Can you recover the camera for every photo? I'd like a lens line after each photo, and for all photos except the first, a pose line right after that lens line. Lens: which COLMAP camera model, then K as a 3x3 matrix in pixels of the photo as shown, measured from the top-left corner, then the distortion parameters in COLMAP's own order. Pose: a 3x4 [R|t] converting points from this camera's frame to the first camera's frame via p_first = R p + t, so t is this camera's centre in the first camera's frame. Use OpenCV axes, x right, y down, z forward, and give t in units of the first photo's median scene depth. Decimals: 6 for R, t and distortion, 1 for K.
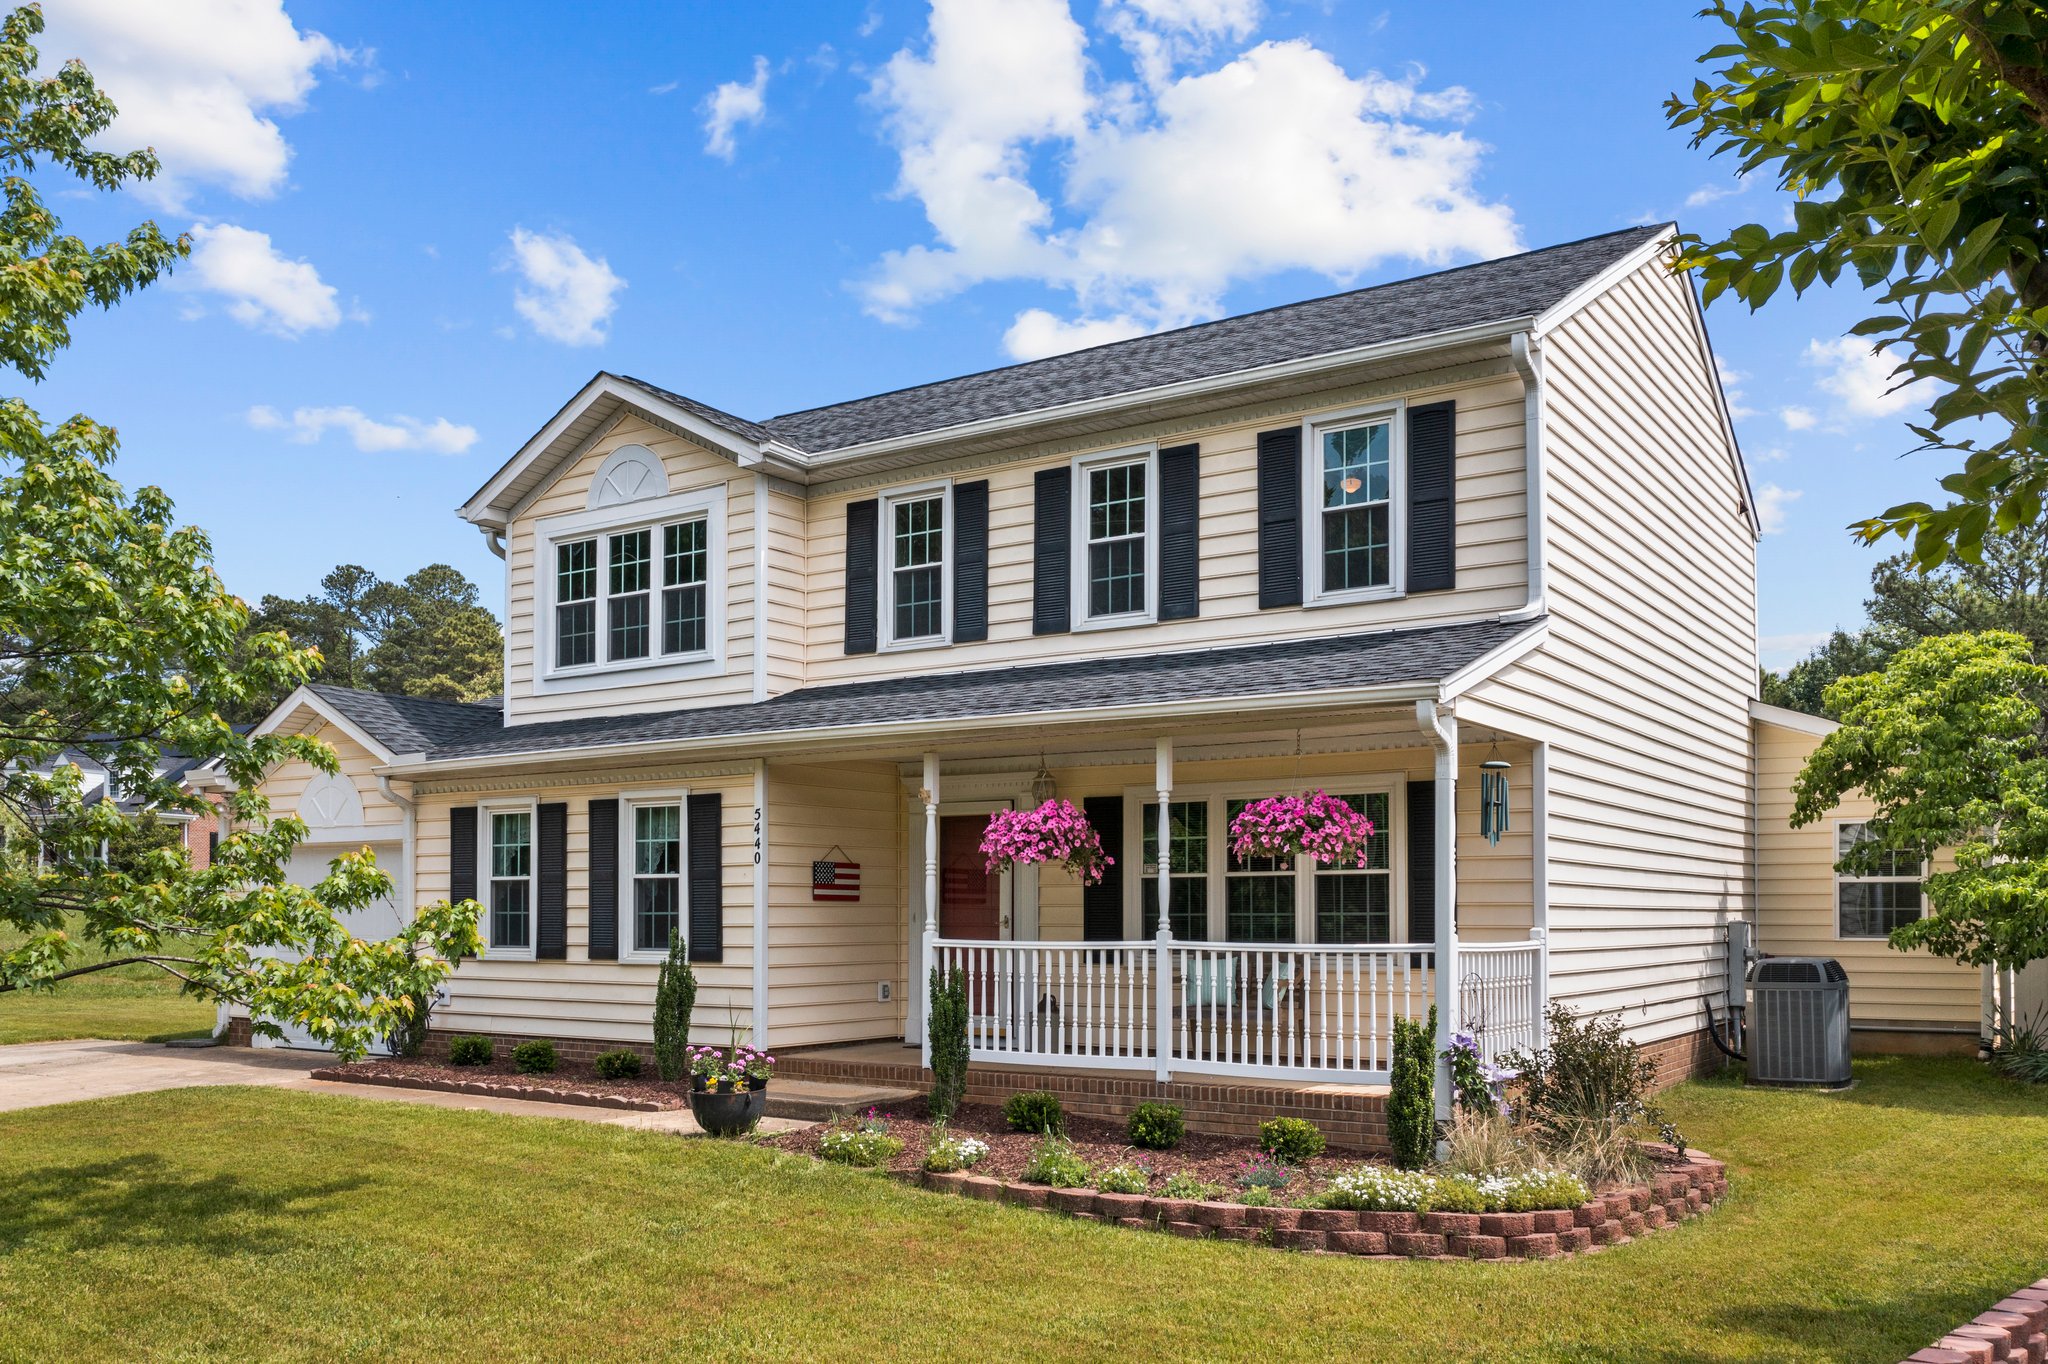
lens RADIAL K [[1676.1, 0, 1028.1], [0, 1676.1, 896.0], [0, 0, 1]] dist [-0.007259, -0.001918]
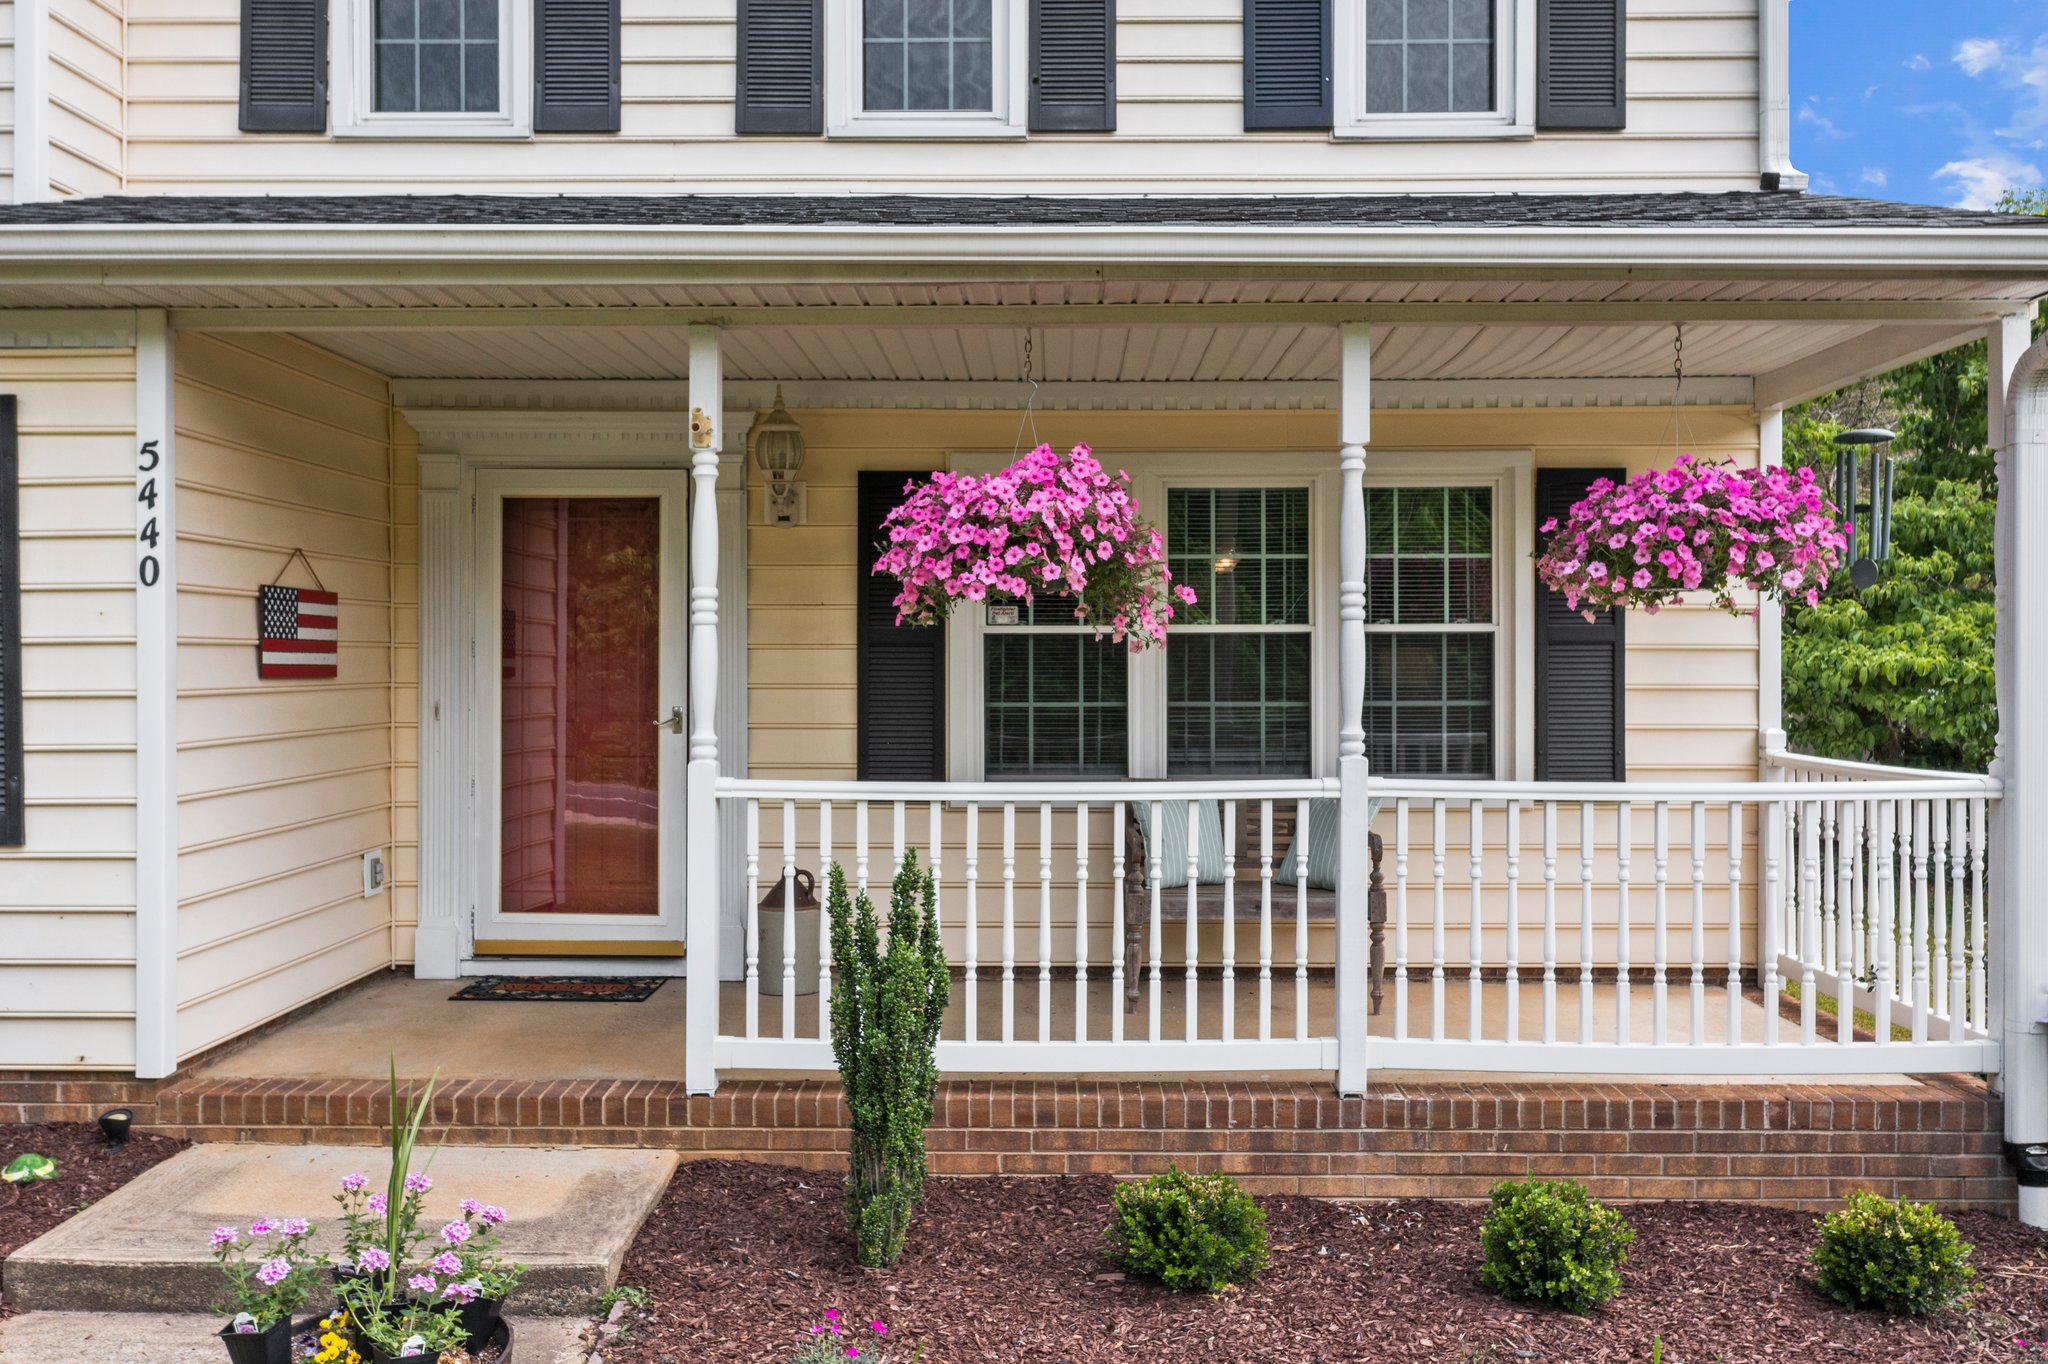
lens RADIAL K [[1636.6, 0, 1020.2], [0, 1636.6, 676.5], [0, 0, 1]] dist [-0.001500, 0.003656]
pose [[0.839627, -0.004657, 0.543144, -0.193869], [-0.006635, 0.999801, 0.018828, -0.007039], [-0.543124, -0.019412, 0.839428, 0.569828]]
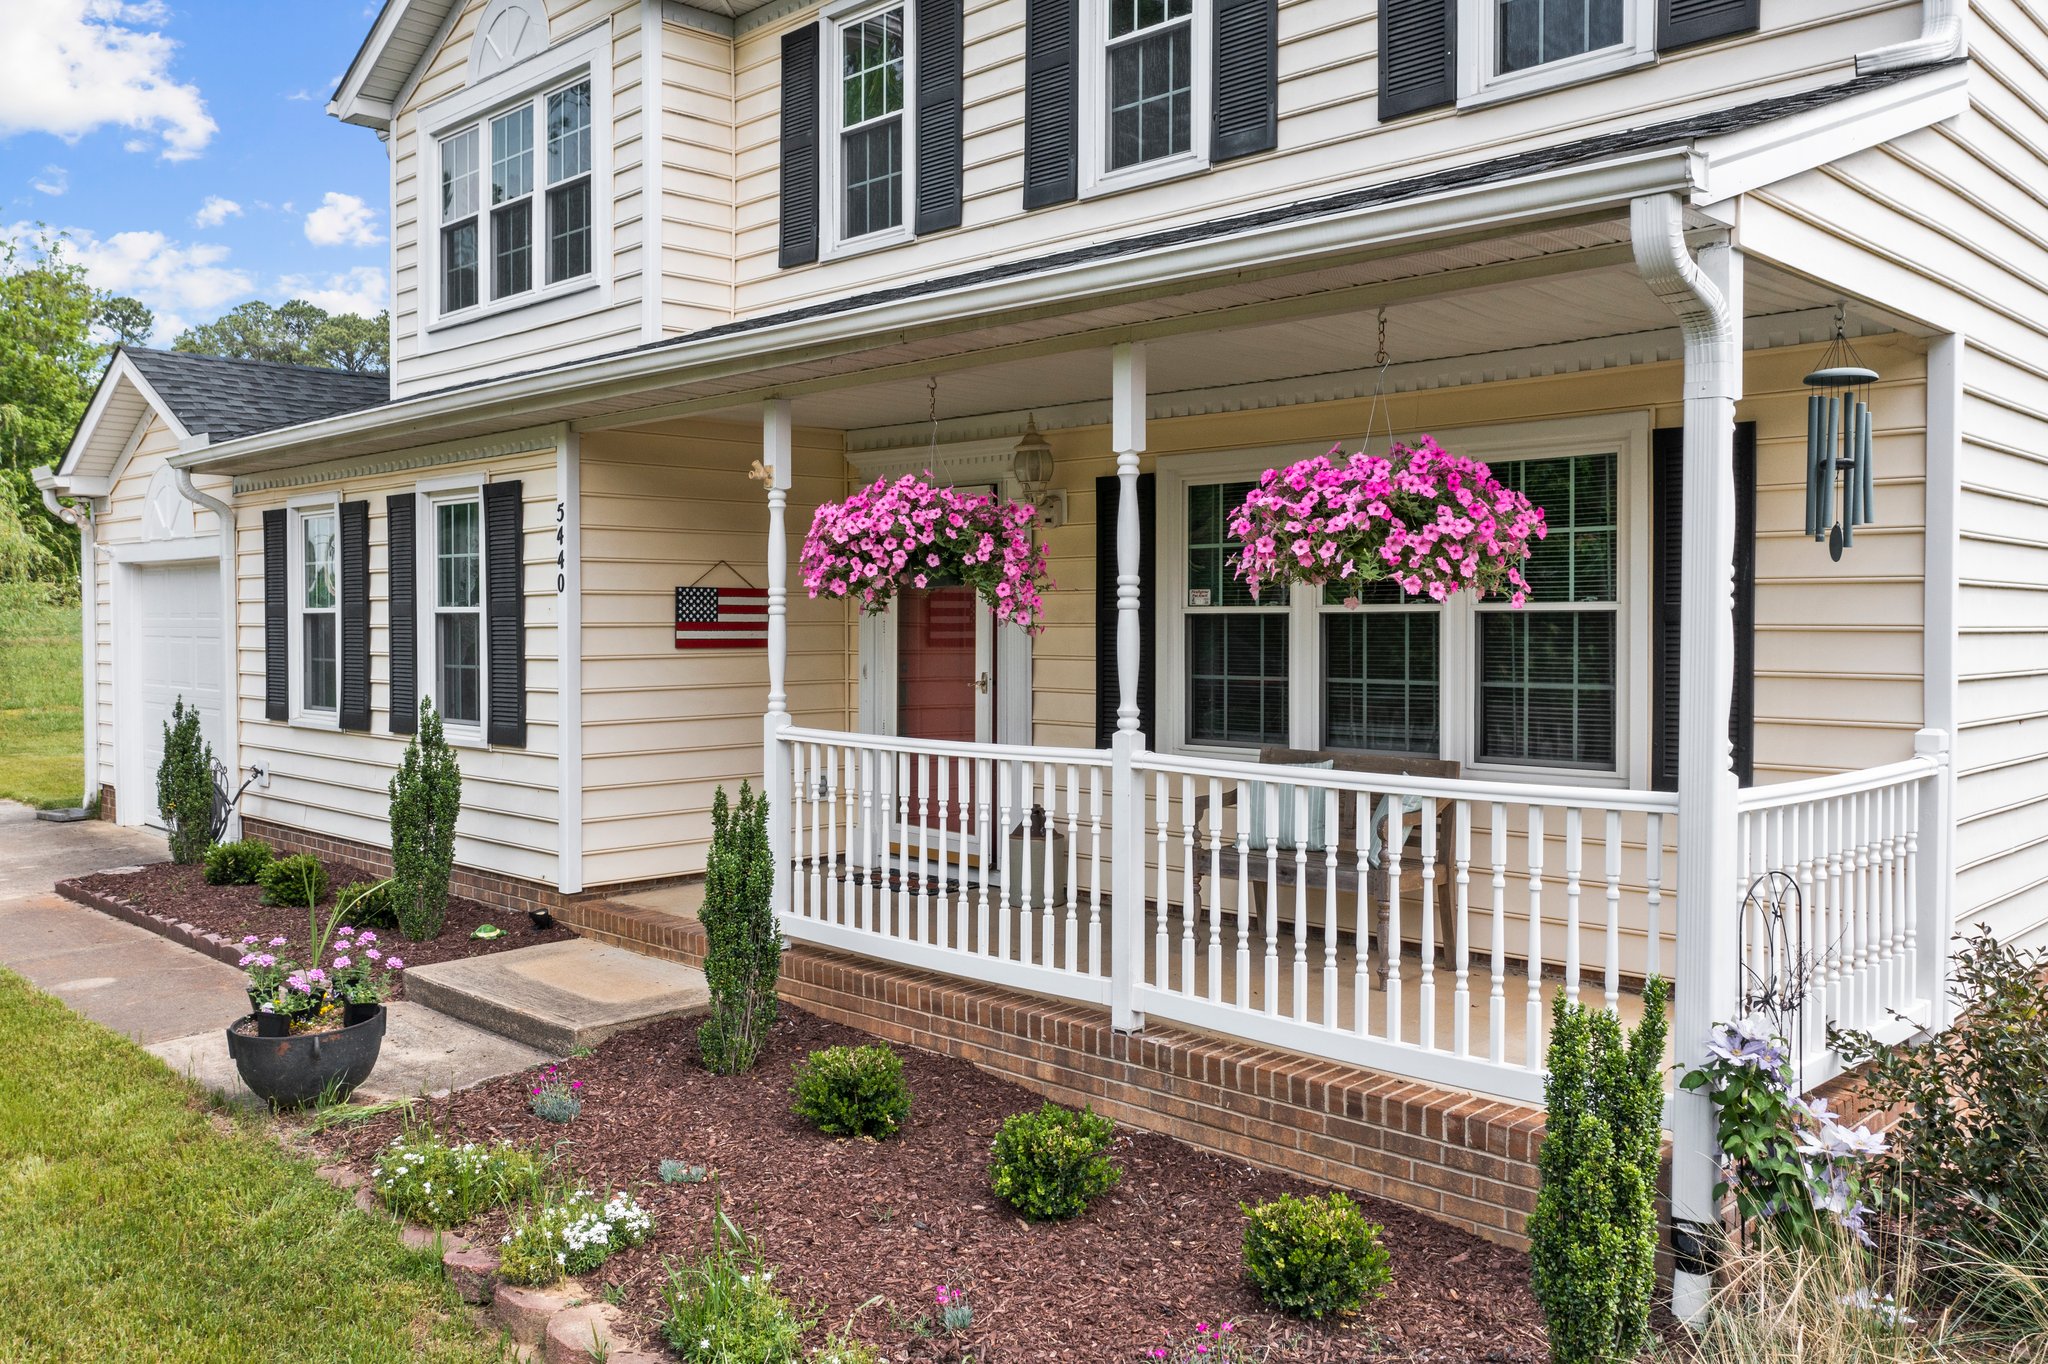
lens RADIAL K [[1637.2, 0, 1022.5], [0, 1637.2, 656.2], [0, 0, 1]] dist [-0.005070, 0.000604]
pose [[0.981239, 0.004134, -0.192750, 0.121107], [0.002347, 0.999440, 0.033387, -0.015204], [0.192780, -0.033213, 0.980680, 0.429226]]
